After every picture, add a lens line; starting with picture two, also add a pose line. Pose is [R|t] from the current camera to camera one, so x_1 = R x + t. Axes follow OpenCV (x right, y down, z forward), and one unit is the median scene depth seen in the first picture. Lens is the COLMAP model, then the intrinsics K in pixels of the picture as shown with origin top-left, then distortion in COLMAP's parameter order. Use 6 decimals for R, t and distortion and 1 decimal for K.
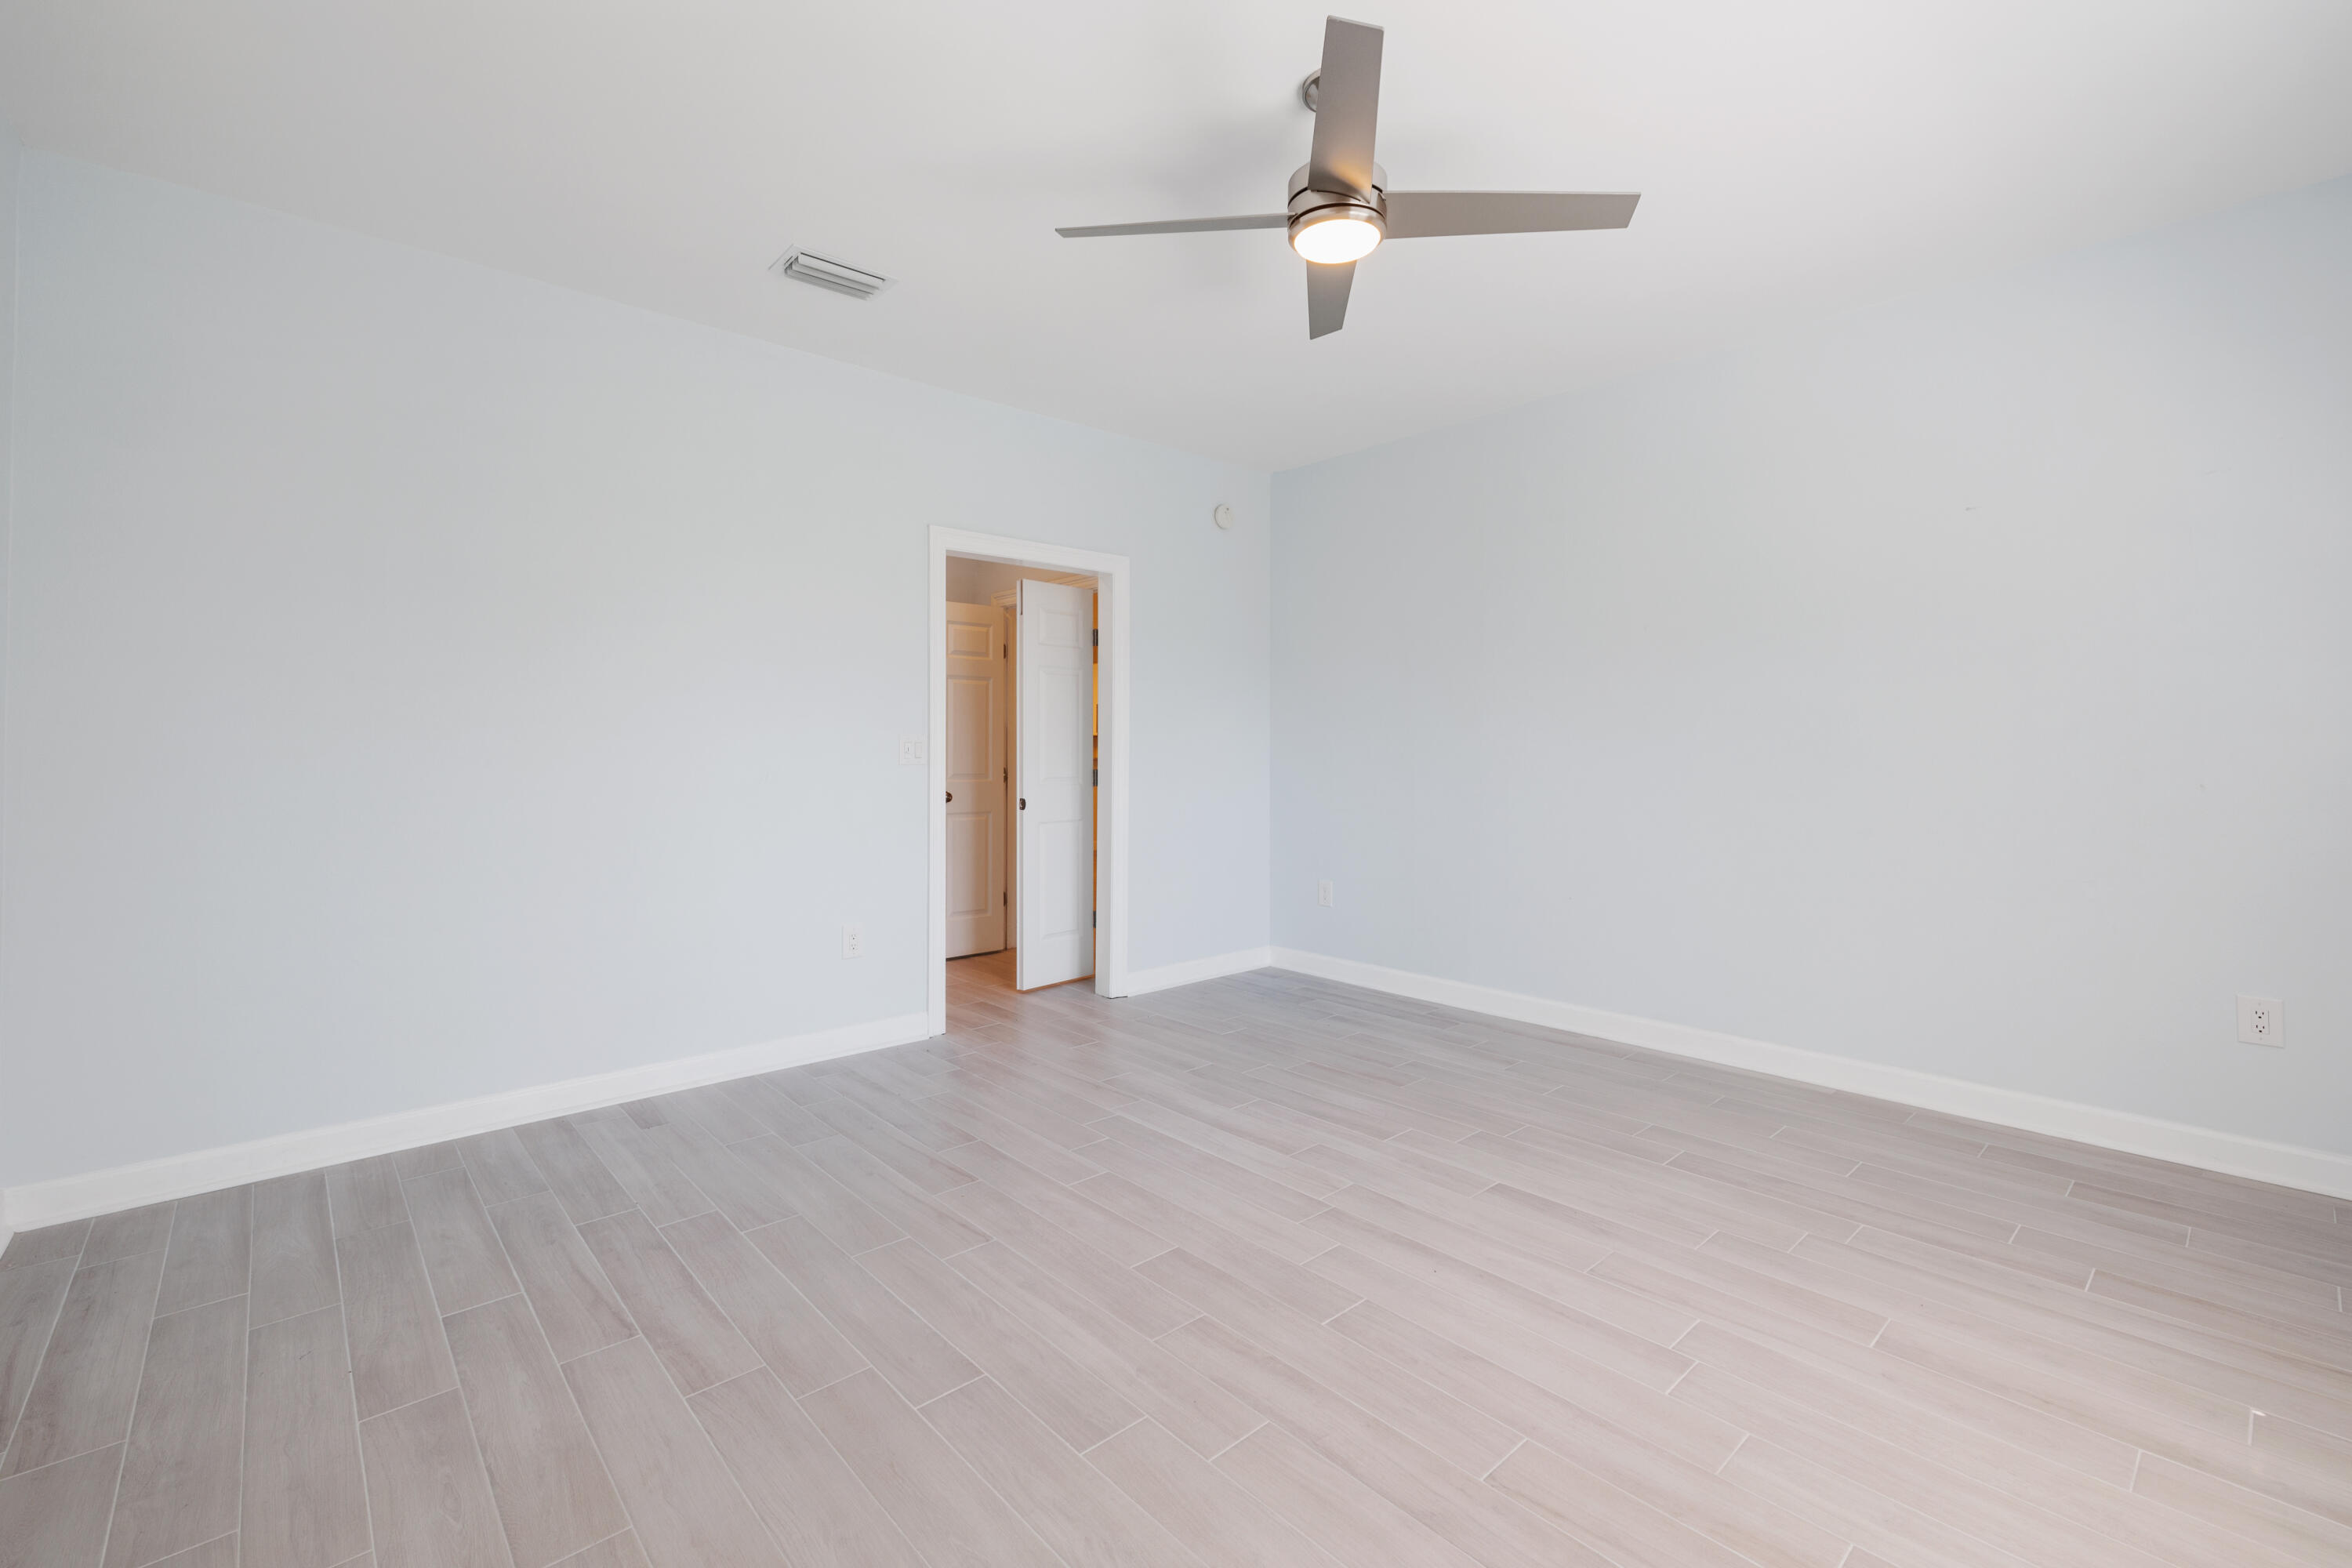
lens RADIAL K [[1012.1, 0, 1175.5], [0, 1012.1, 778.8], [0, 0, 1]] dist [-0.000099, -0.000058]
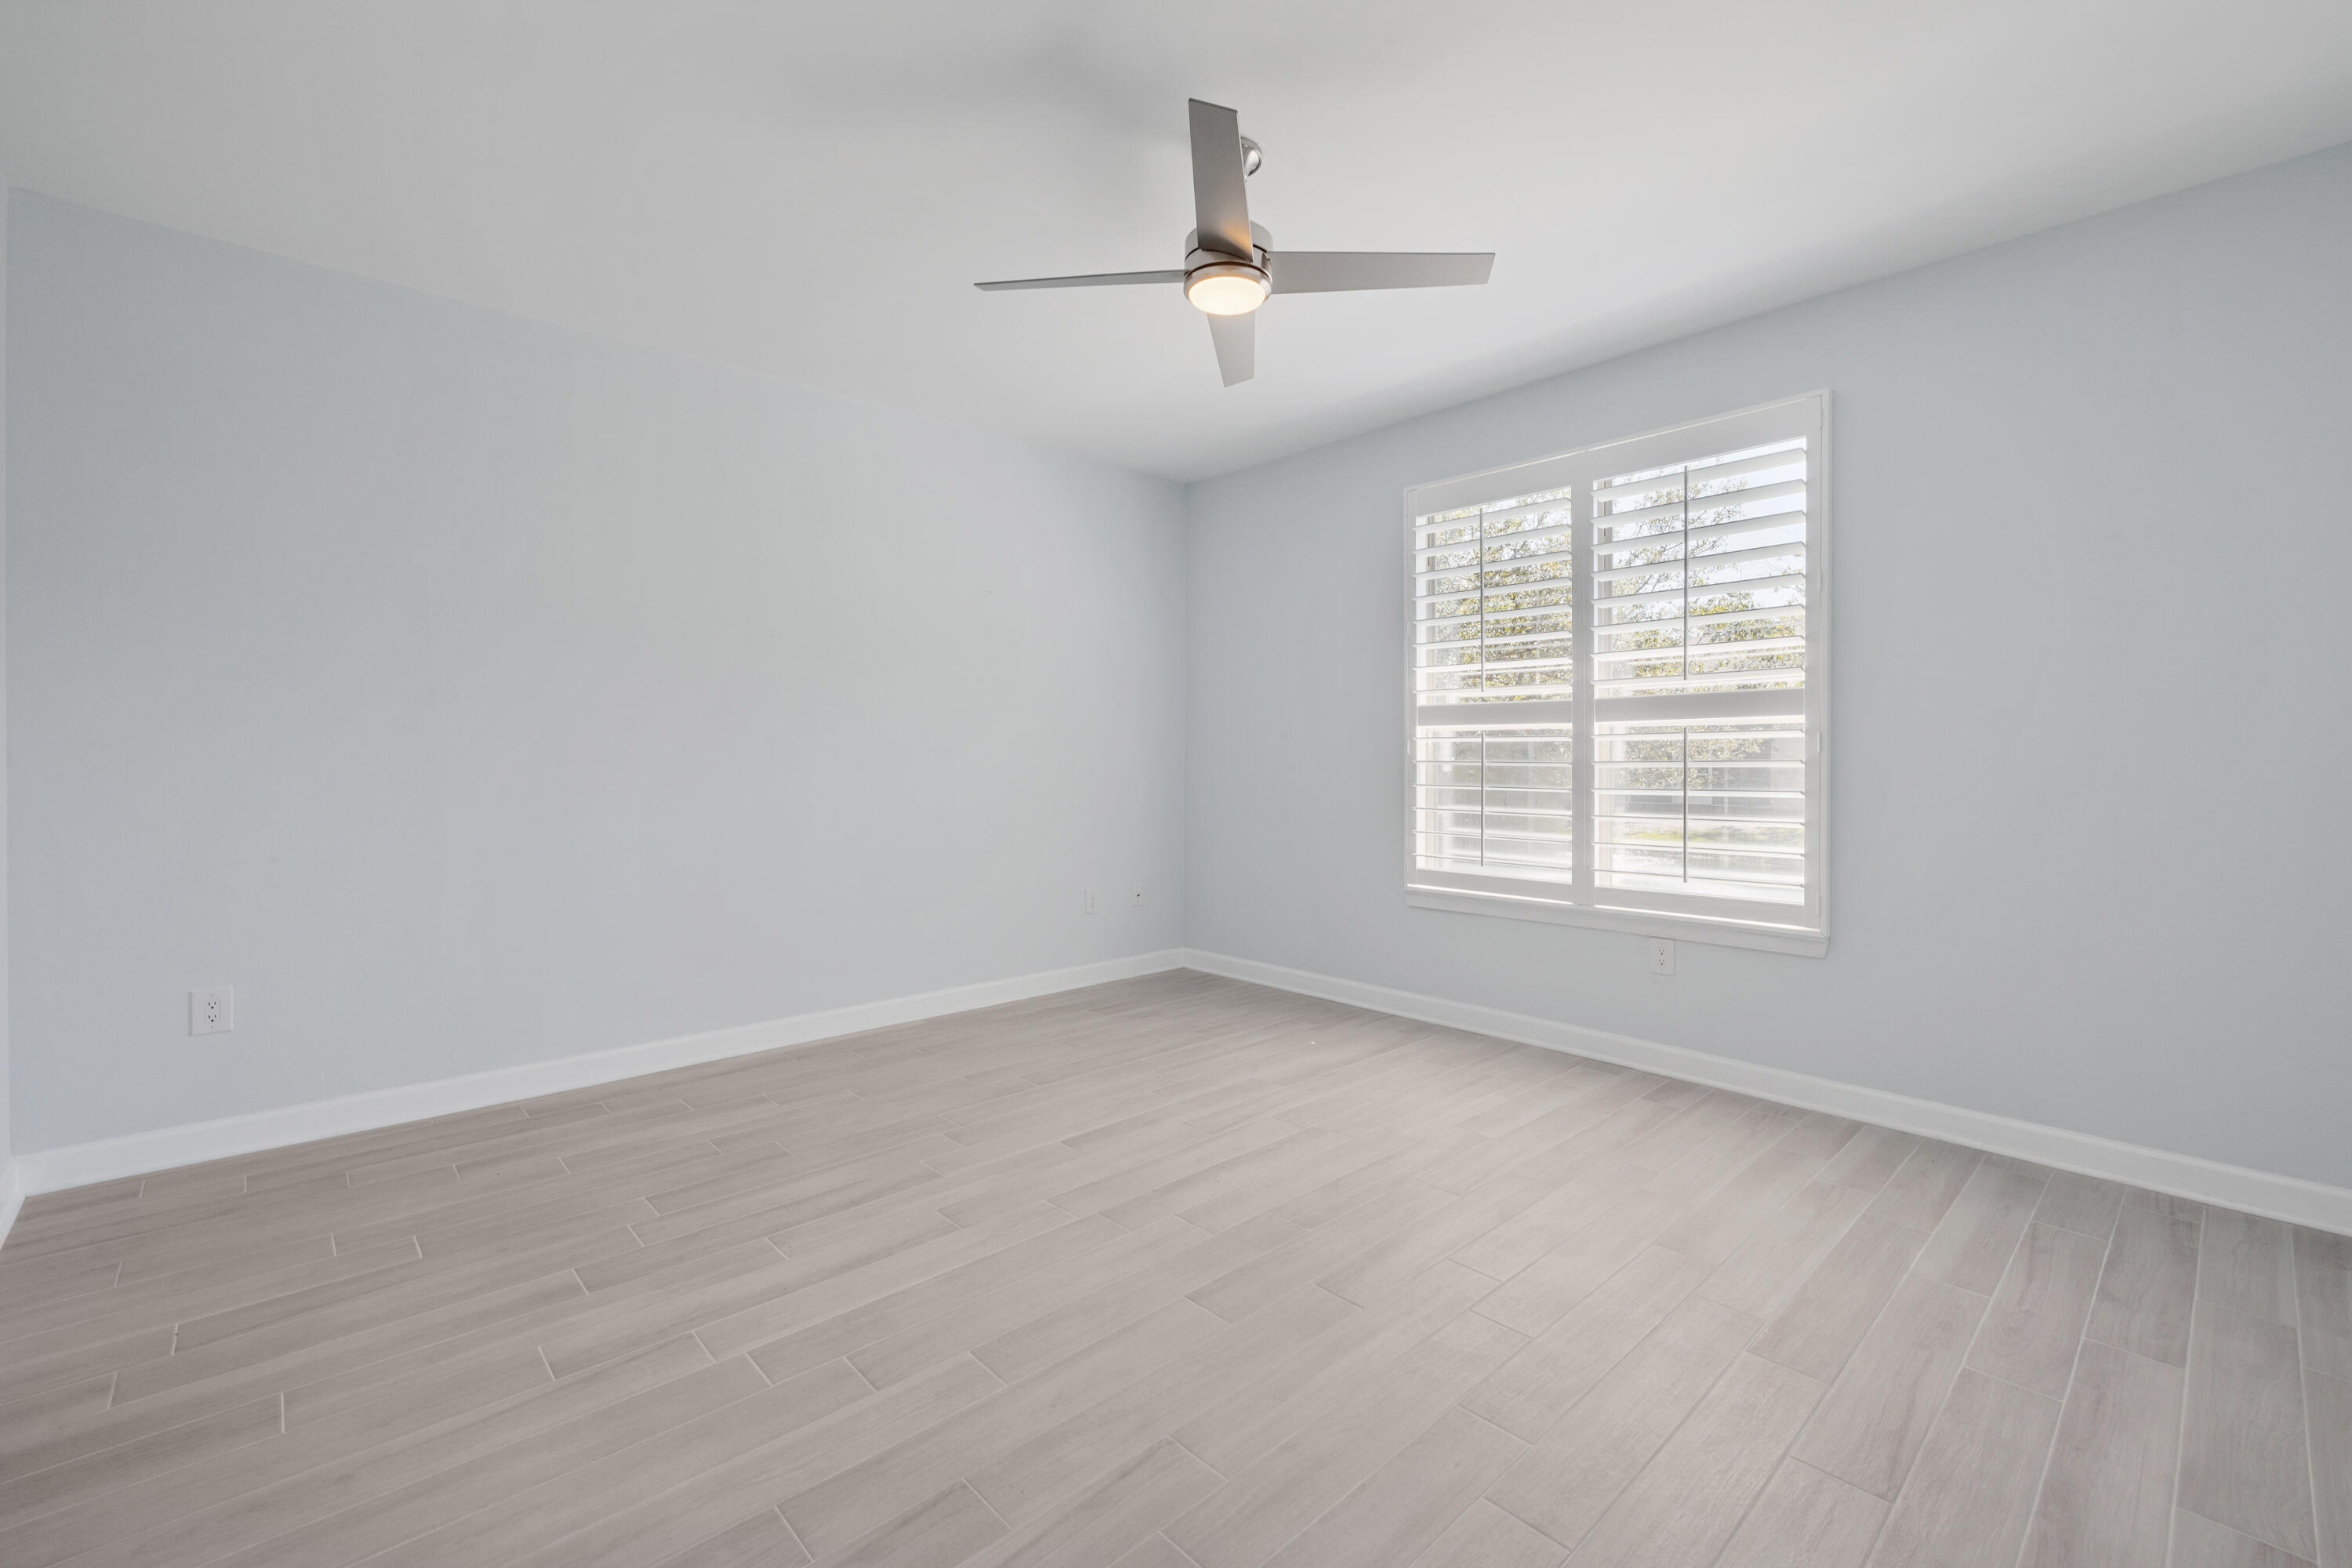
lens RADIAL K [[1012.1, 0, 1167.4], [0, 1012.1, 767.4], [0, 0, 1]] dist [-0.000099, -0.000058]
pose [[-0.022189, -0.011630, 0.999686, -0.733753], [0.029202, 0.999498, 0.012276, -0.020647], [-0.999327, 0.029465, -0.021838, 0.828951]]
